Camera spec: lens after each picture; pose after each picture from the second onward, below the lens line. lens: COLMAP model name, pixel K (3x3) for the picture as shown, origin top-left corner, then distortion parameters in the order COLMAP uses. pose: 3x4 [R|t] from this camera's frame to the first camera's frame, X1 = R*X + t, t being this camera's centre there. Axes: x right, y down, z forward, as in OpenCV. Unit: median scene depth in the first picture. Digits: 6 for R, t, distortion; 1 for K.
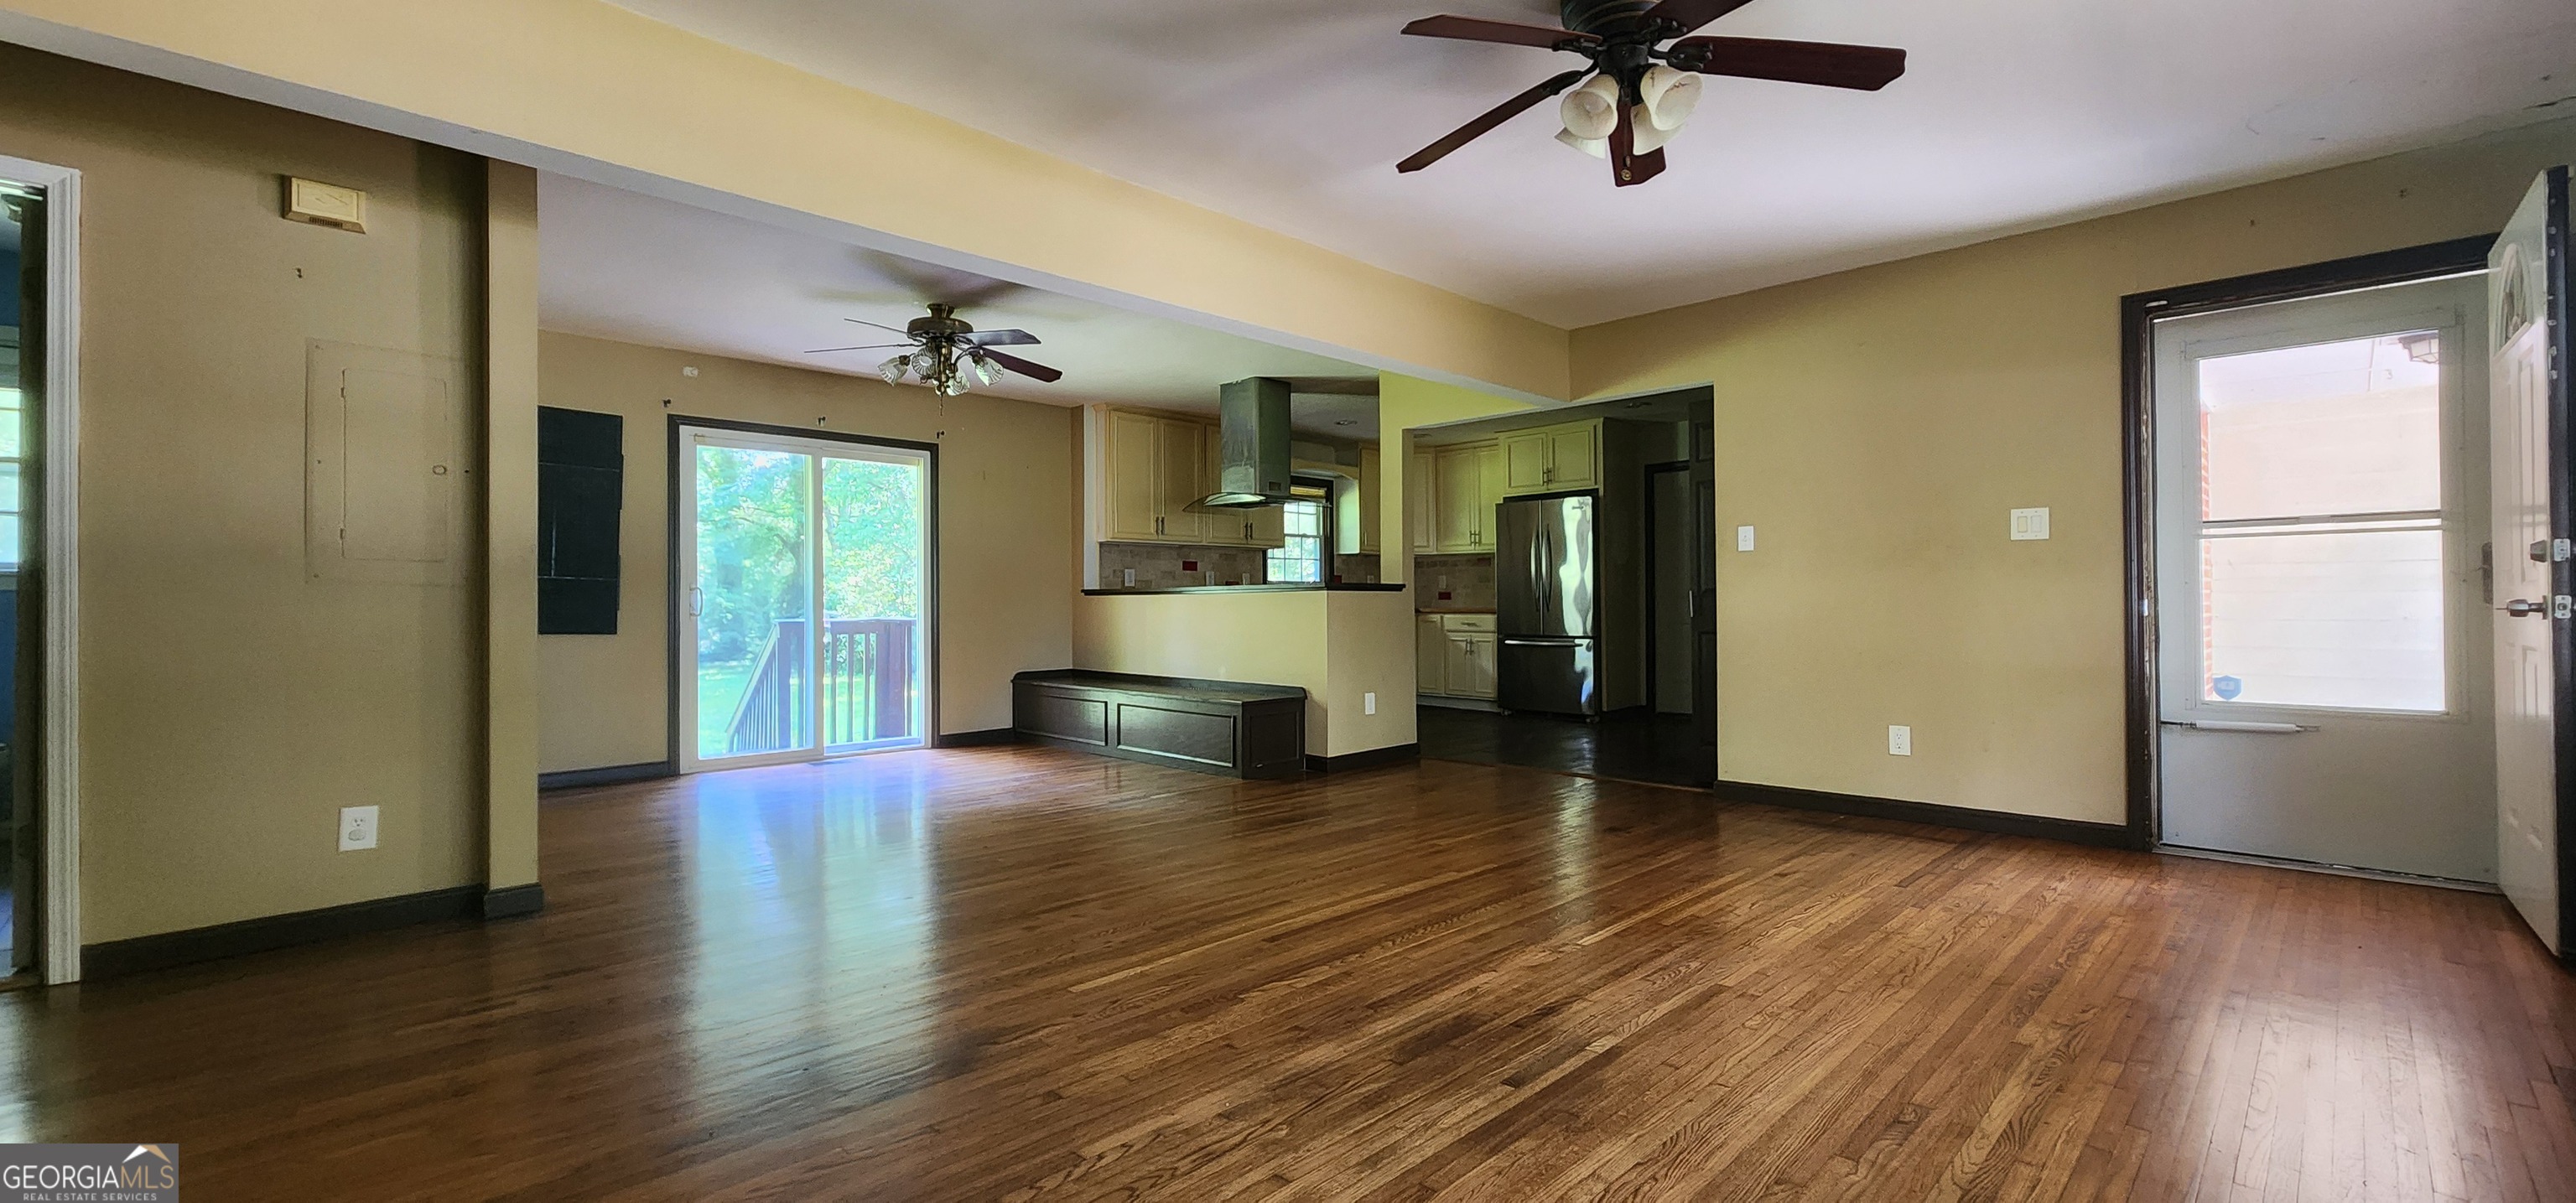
lens RADIAL K [[1056.4, 0, 1293.5], [0, 1056.4, 594.8], [0, 0, 1]] dist [-0.002022, 0.000027]
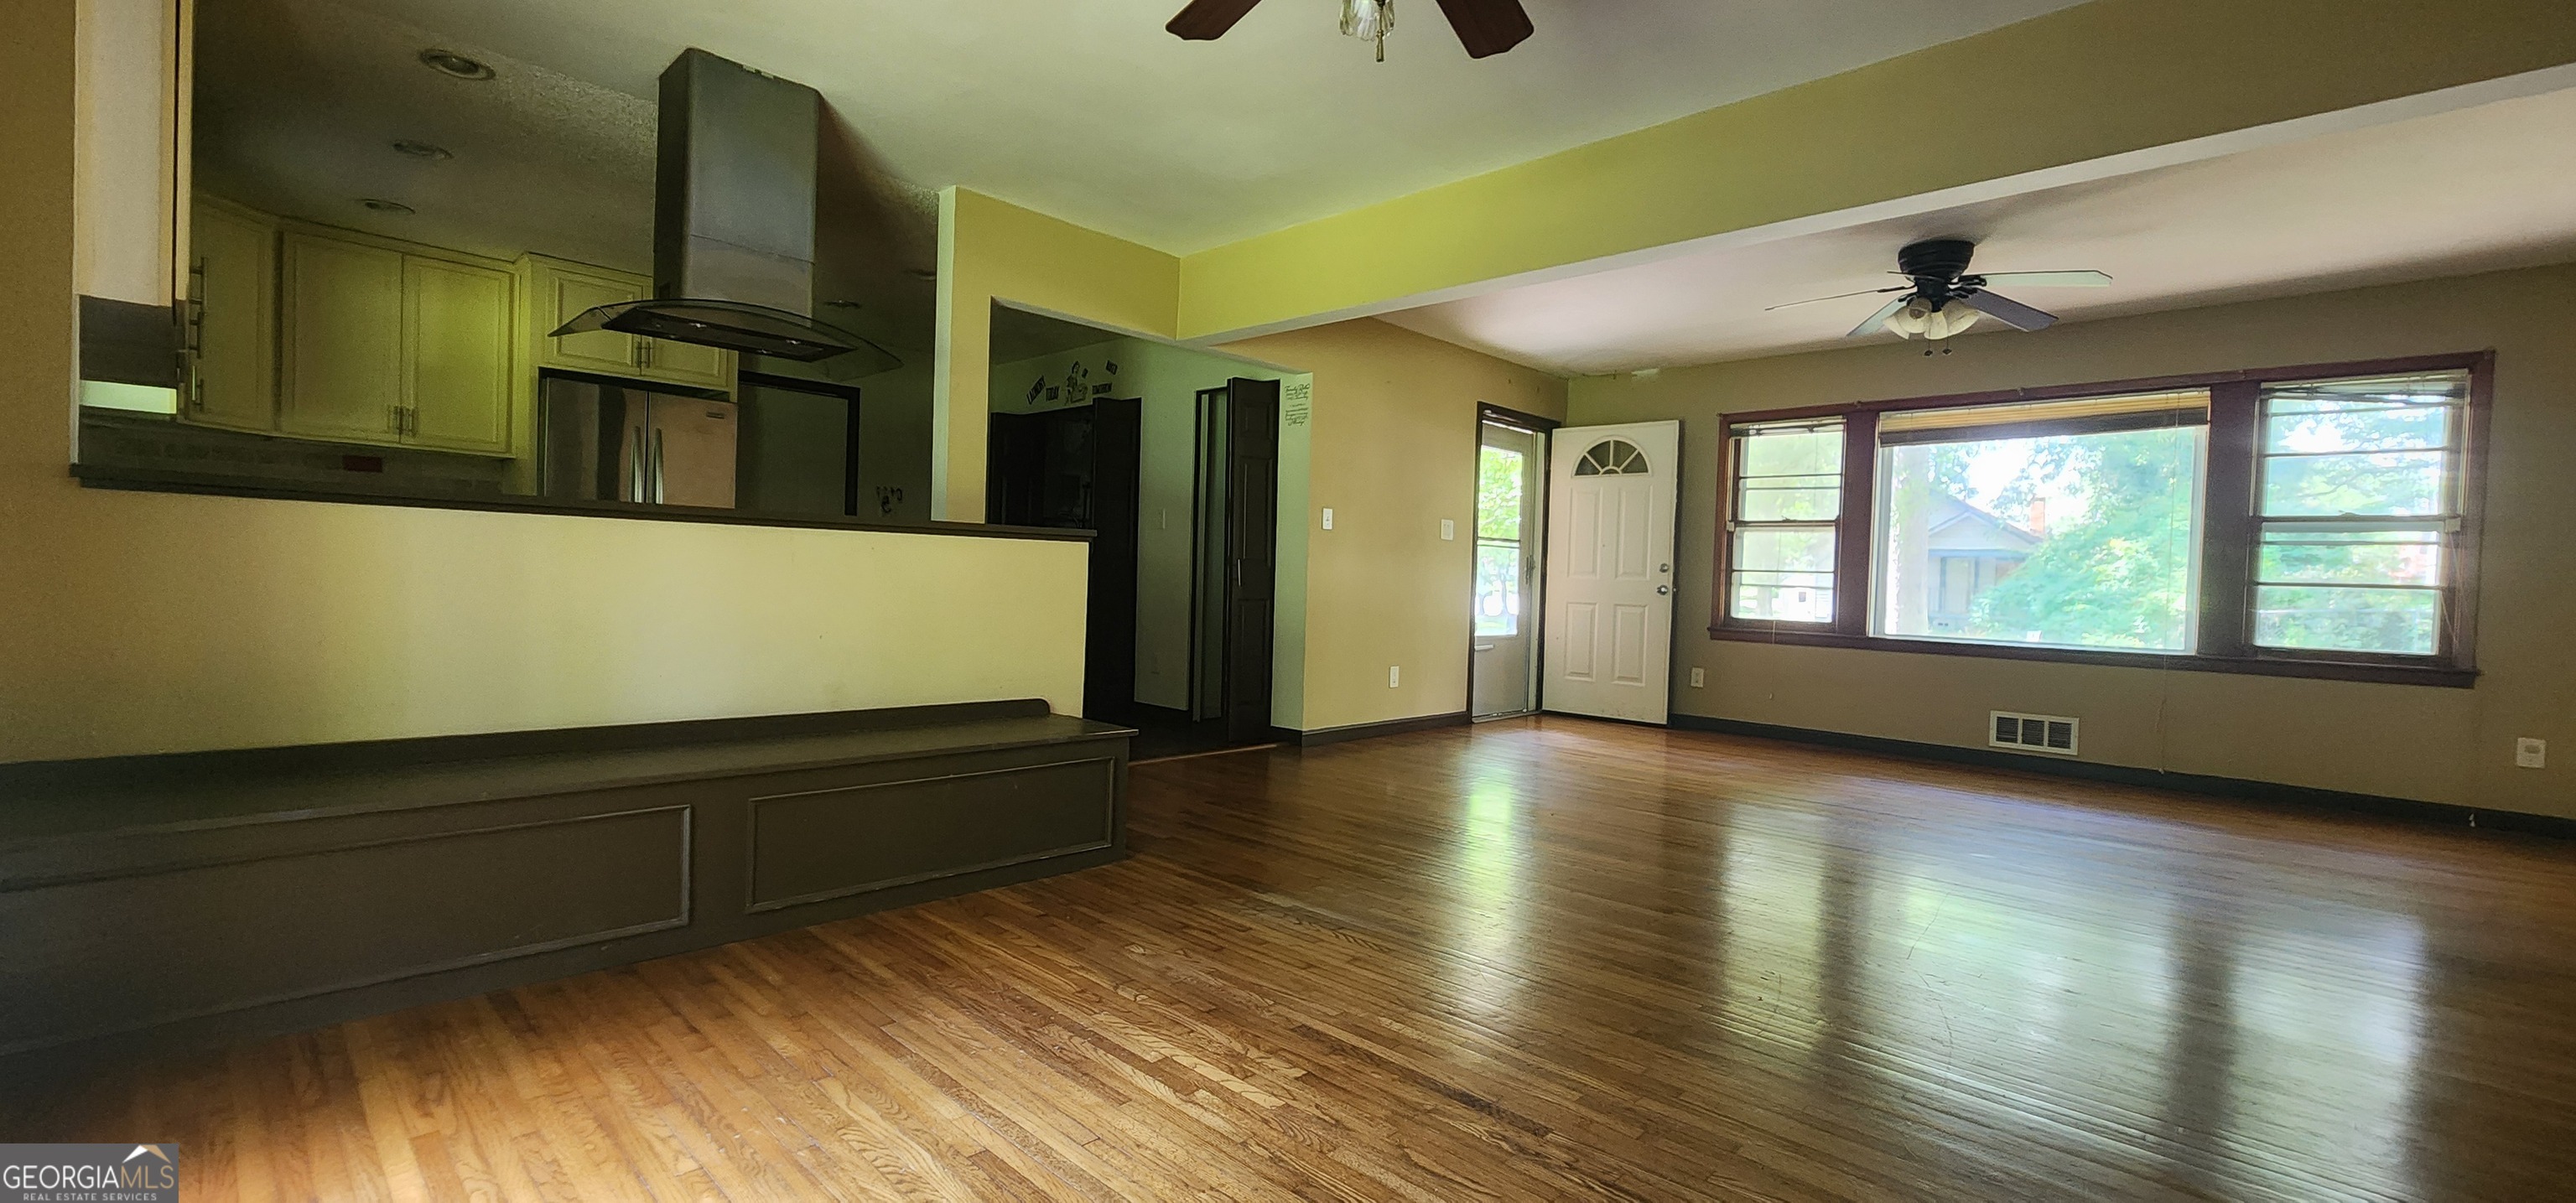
lens RADIAL K [[1056.4, 0, 1293.5], [0, 1056.4, 594.8], [0, 0, 1]] dist [-0.002022, 0.000027]
pose [[-0.030732, -0.012209, 0.999453, -0.493689], [-0.043889, 0.998977, 0.010853, 0.011985], [-0.998564, -0.043532, -0.031237, 0.717790]]
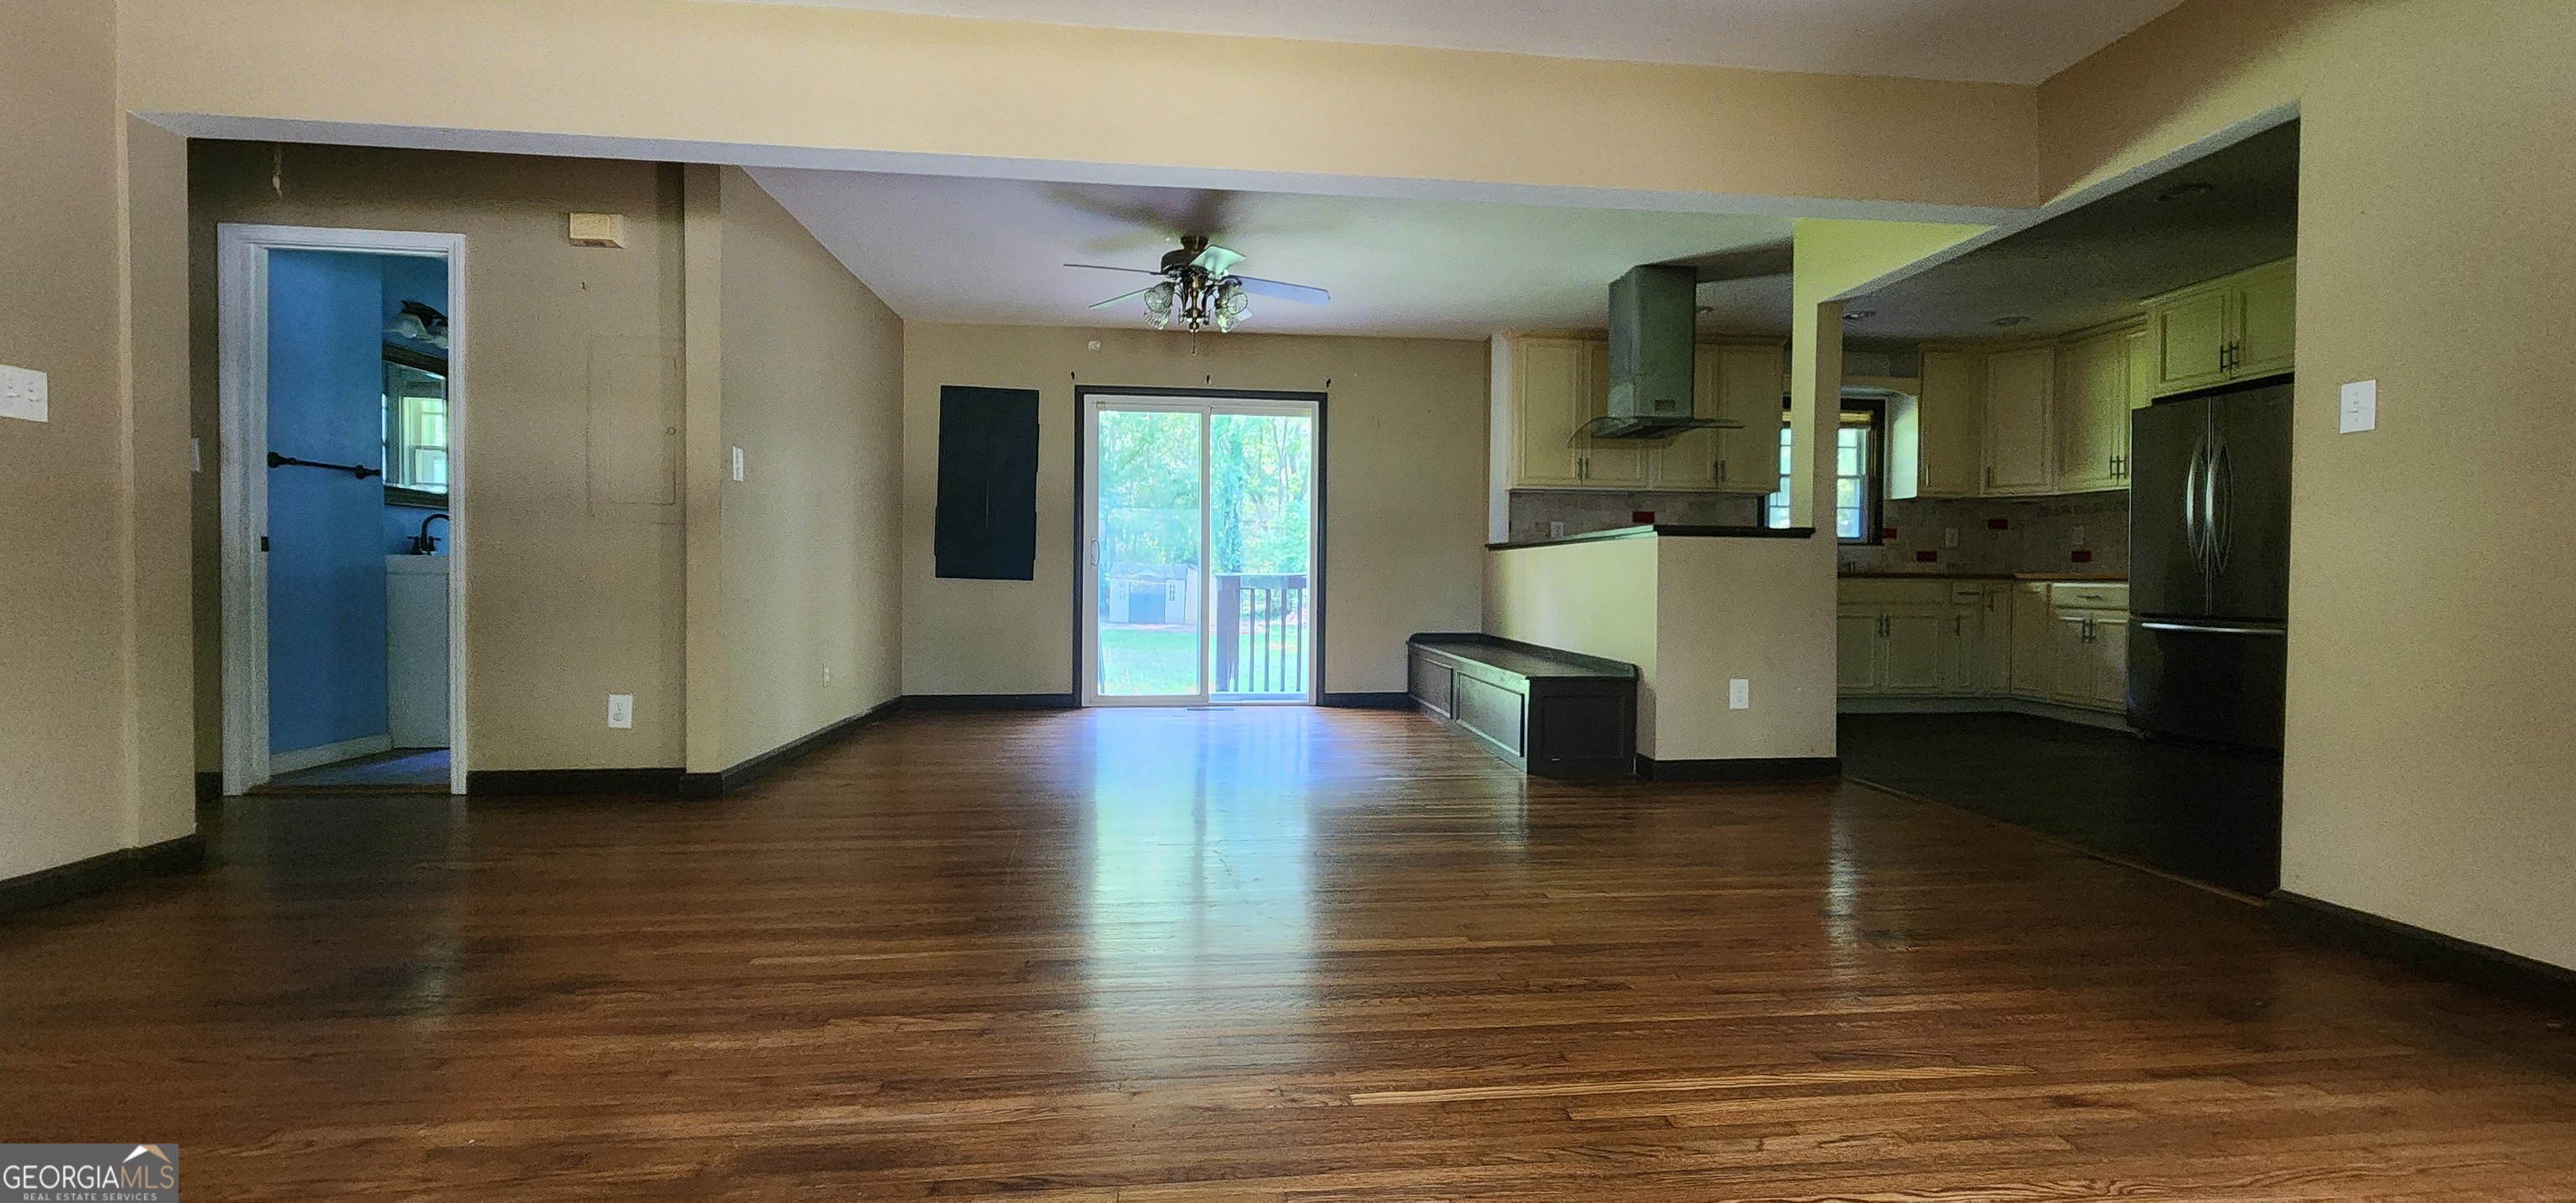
lens RADIAL K [[1062.2, 0, 1290.6], [0, 1062.2, 593.1], [0, 0, 1]] dist [-0.000860, -0.000144]
pose [[0.781221, 0.021282, -0.623892, 0.236041], [-0.007530, 0.999667, 0.024672, 0.015782], [0.624209, -0.014576, 0.781121, 0.207689]]
